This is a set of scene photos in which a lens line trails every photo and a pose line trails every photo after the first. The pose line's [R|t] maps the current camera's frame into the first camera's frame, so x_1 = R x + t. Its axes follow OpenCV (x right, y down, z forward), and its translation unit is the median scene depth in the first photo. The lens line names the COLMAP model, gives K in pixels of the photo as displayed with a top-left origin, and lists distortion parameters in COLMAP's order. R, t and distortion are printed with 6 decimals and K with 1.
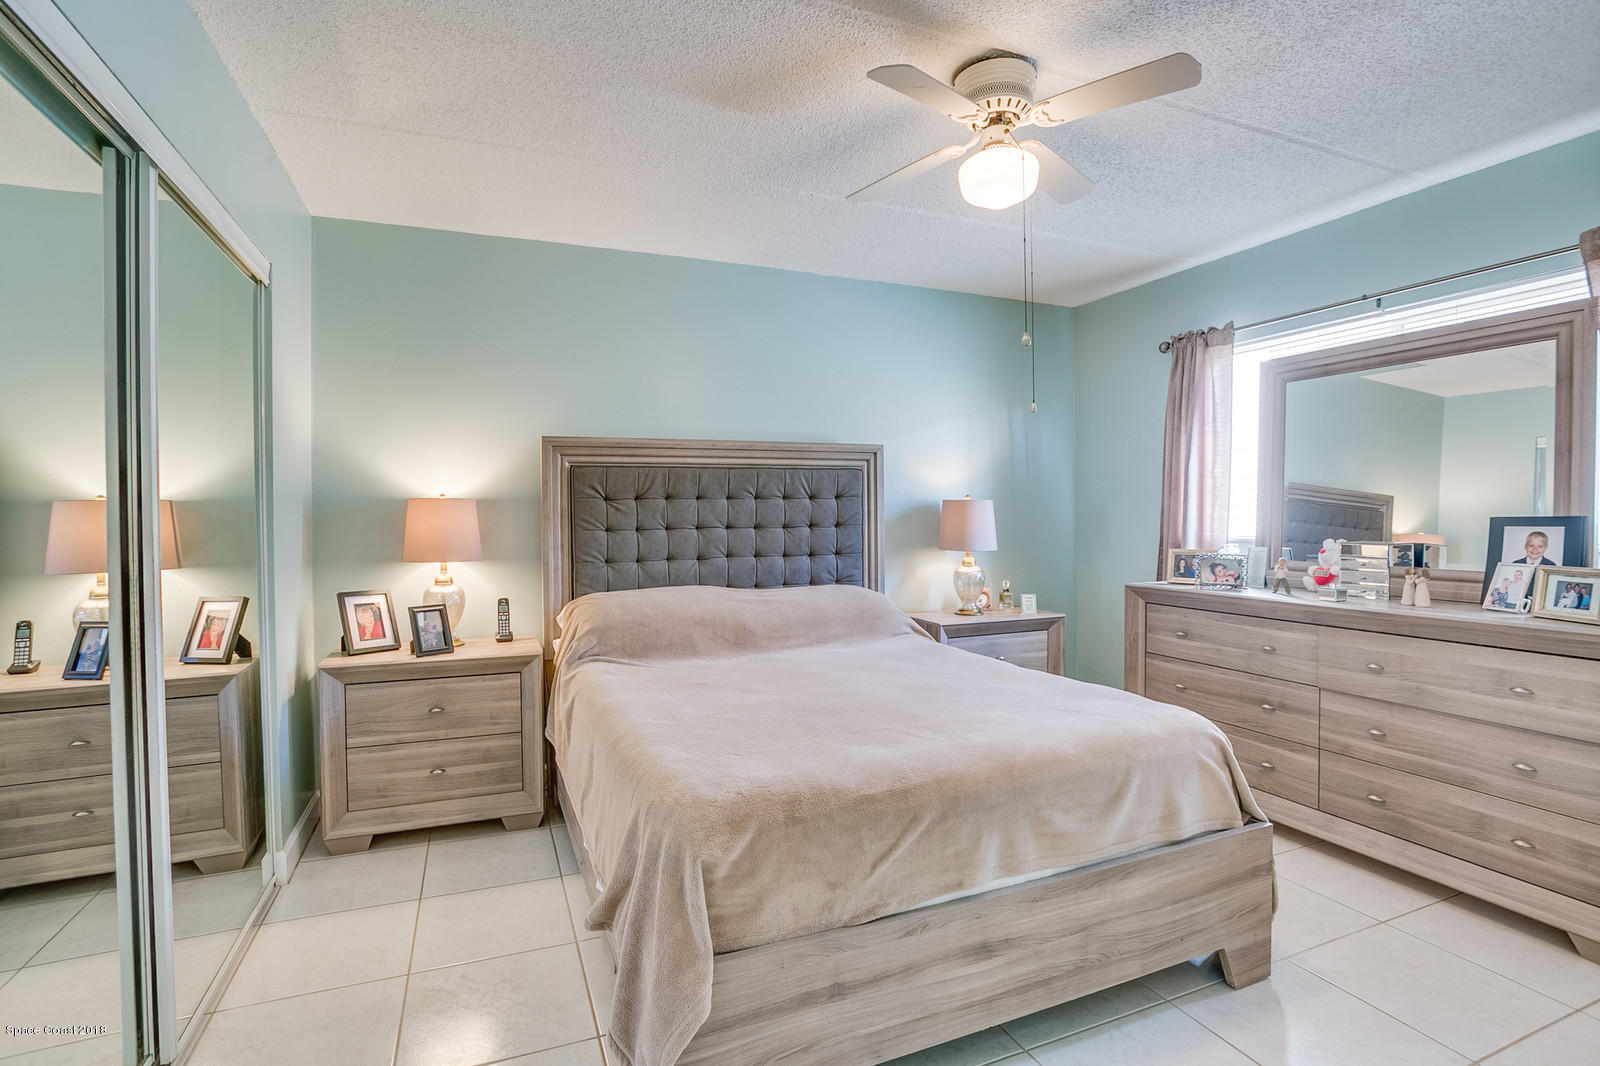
lens RADIAL K [[772.7, 0, 799.9], [0, 772.7, 519.2], [0, 0, 1]] dist [-0.046072, 0.011414]
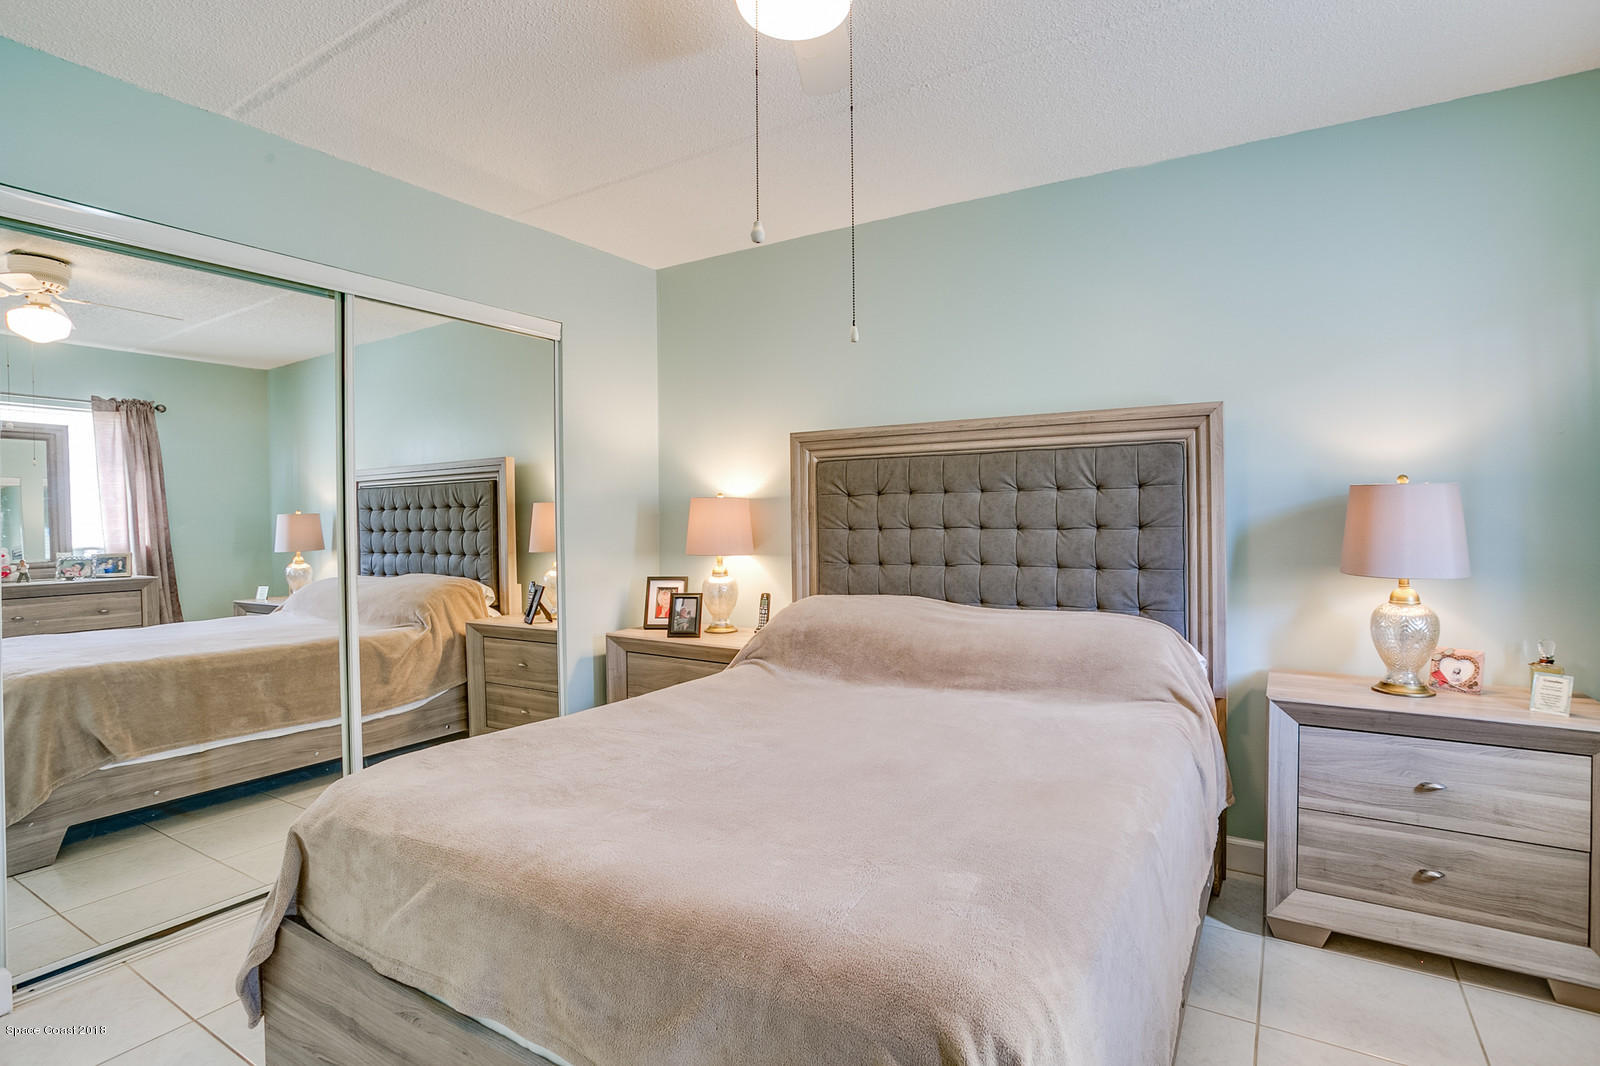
lens RADIAL K [[804.2, 0, 796.7], [0, 804.2, 521.7], [0, 0, 1]] dist [-0.031367, 0.000756]
pose [[0.581563, 0.010964, -0.813427, 0.483370], [0.002276, 0.999883, 0.015105, -0.008720], [0.813498, -0.010636, 0.581471, 0.370396]]
